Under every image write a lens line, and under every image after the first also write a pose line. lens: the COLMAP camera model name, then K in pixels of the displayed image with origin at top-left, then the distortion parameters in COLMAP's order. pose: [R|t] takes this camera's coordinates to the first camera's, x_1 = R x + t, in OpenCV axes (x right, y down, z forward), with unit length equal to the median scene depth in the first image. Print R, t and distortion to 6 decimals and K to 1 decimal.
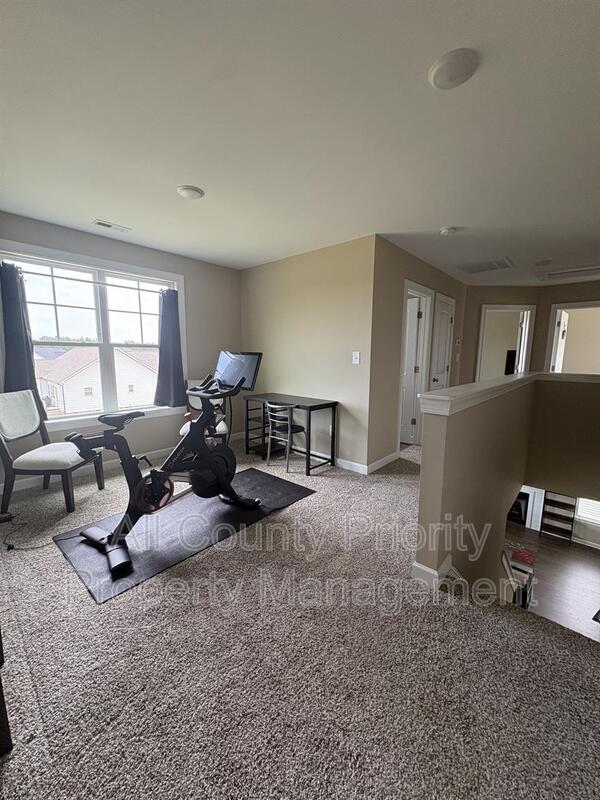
lens RADIAL K [[317.9, 0, 304.1], [0, 317.9, 402.7], [0, 0, 1]] dist [-0.009784, -0.000054]
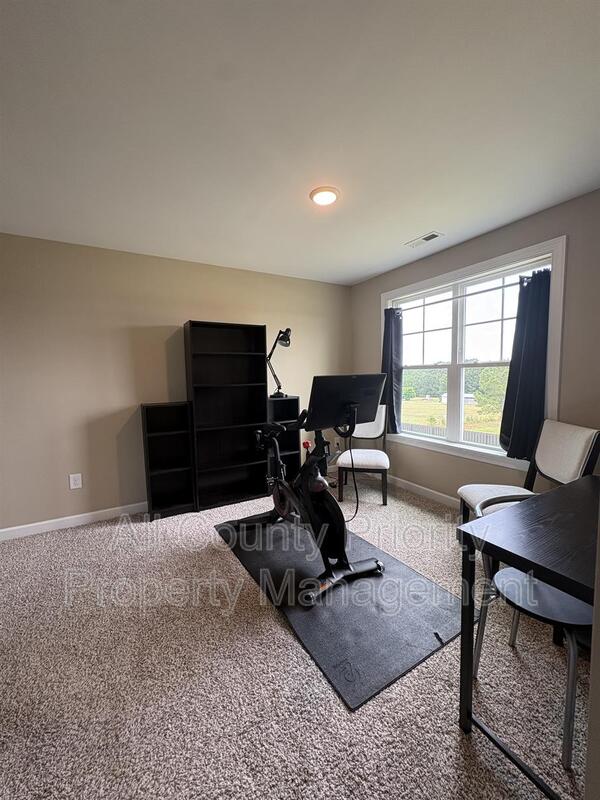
lens RADIAL K [[317.9, 0, 300.1], [0, 317.9, 401.2], [0, 0, 1]] dist [-0.009784, -0.000054]
pose [[-0.334397, 0.082831, -0.938785, 0.376940], [-0.120046, 0.984272, 0.129605, -0.151766], [0.934755, 0.156037, -0.319194, 0.919623]]
